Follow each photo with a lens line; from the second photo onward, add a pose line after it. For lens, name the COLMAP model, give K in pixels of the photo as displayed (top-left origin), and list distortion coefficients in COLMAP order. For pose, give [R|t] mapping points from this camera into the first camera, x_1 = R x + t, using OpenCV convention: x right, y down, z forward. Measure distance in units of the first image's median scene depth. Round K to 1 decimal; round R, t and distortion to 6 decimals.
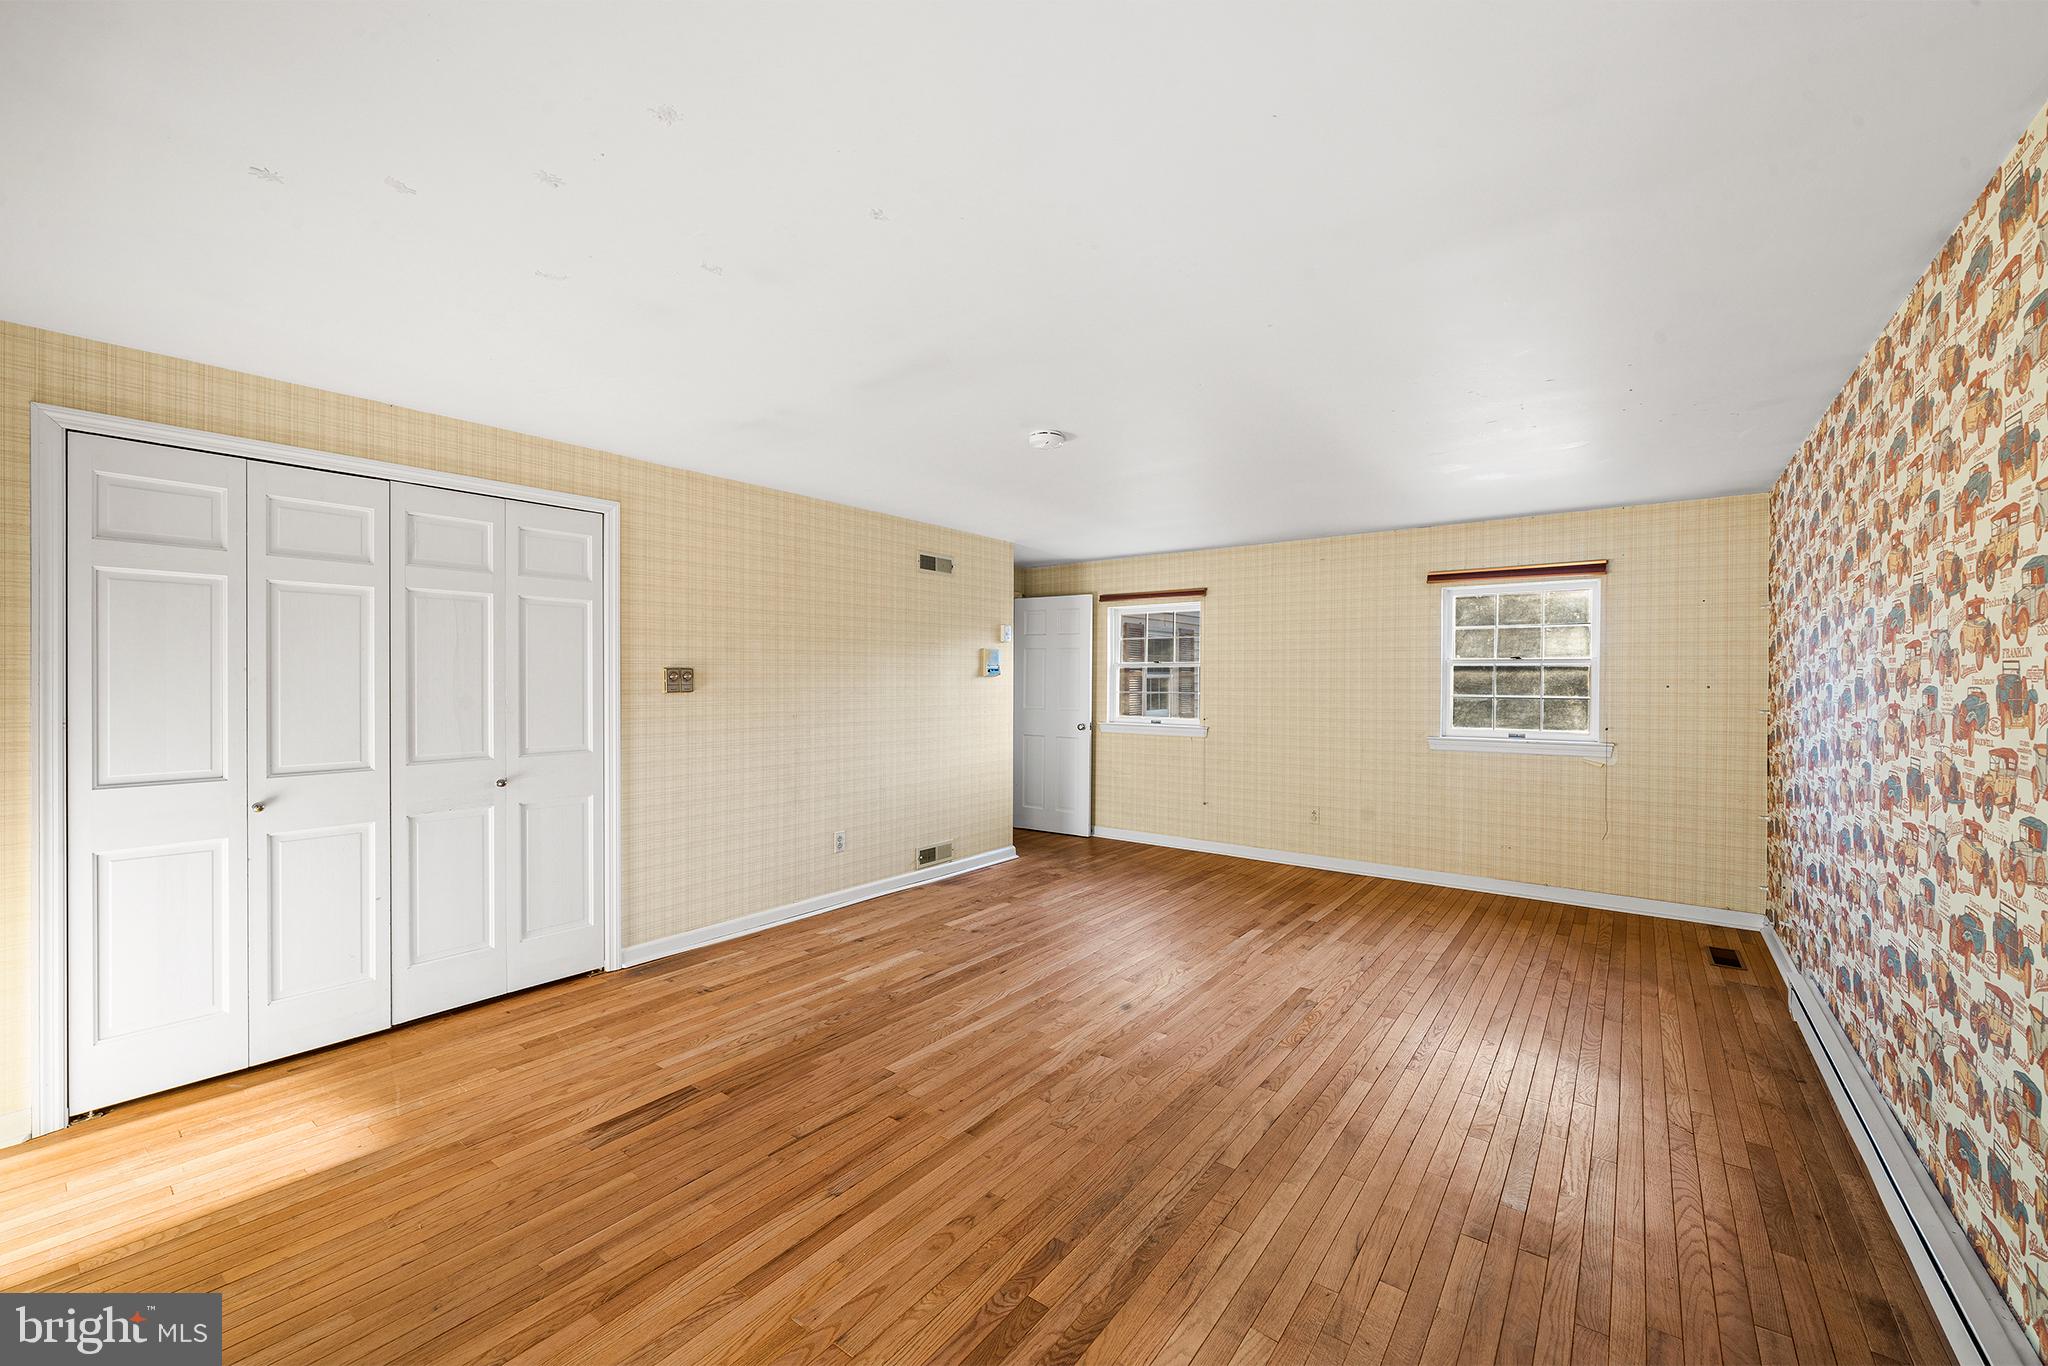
lens RADIAL K [[813.0, 0, 1031.0], [0, 813.0, 685.4], [0, 0, 1]] dist [-0.000620, -0.000263]
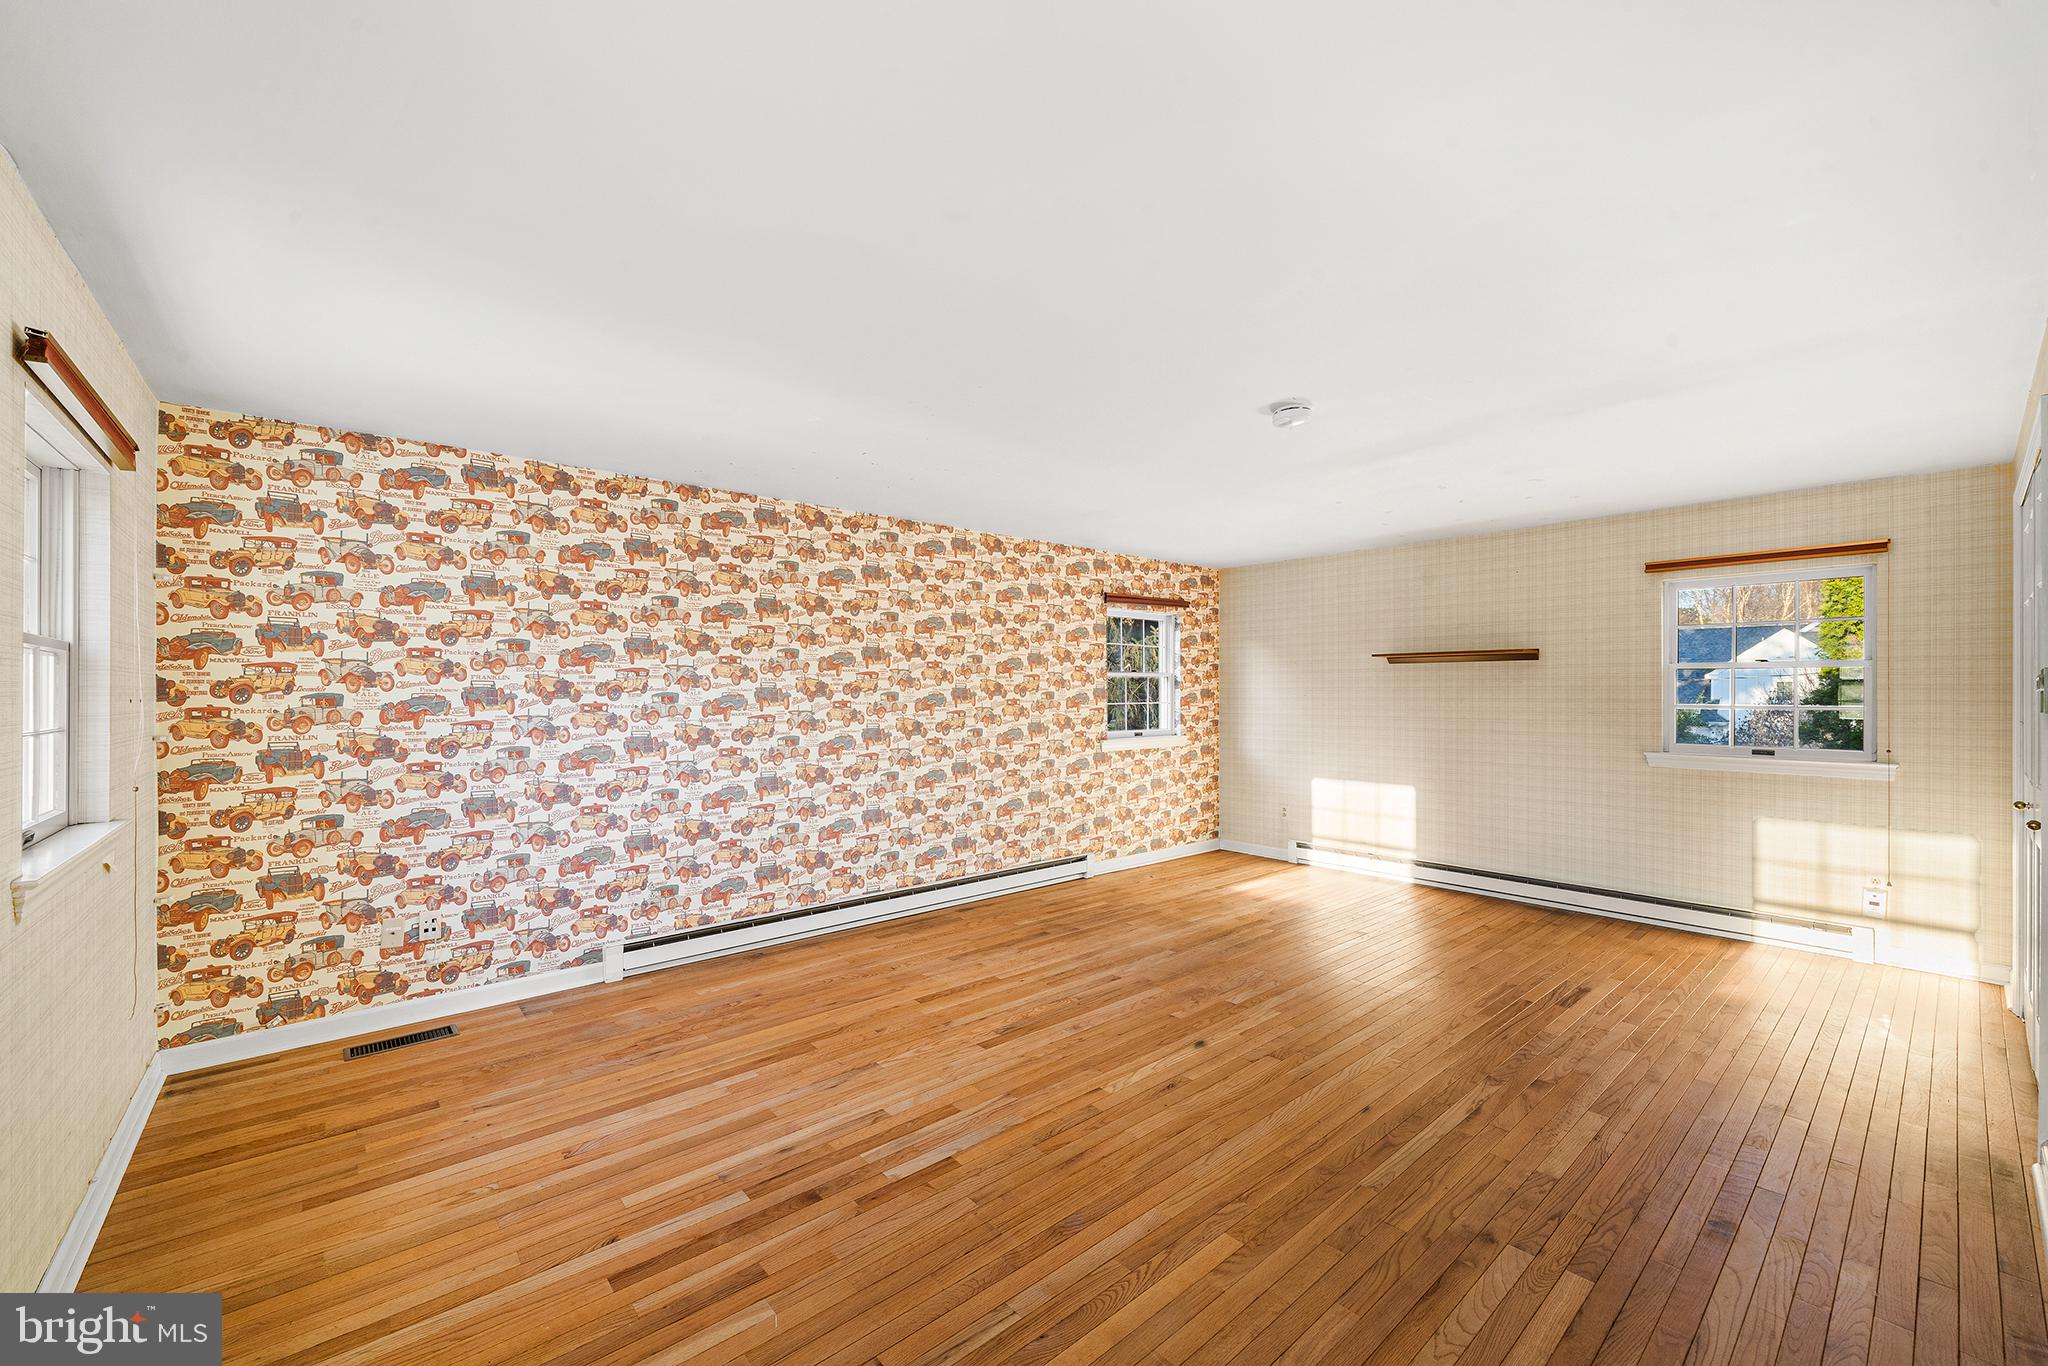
lens RADIAL K [[813.0, 0, 1031.0], [0, 813.0, 685.4], [0, 0, 1]] dist [-0.000620, -0.000263]
pose [[-0.977970, -0.000453, 0.208745, 0.089072], [-0.000350, 1.000000, 0.000528, -0.009040], [-0.208745, 0.000443, -0.977970, 1.525110]]
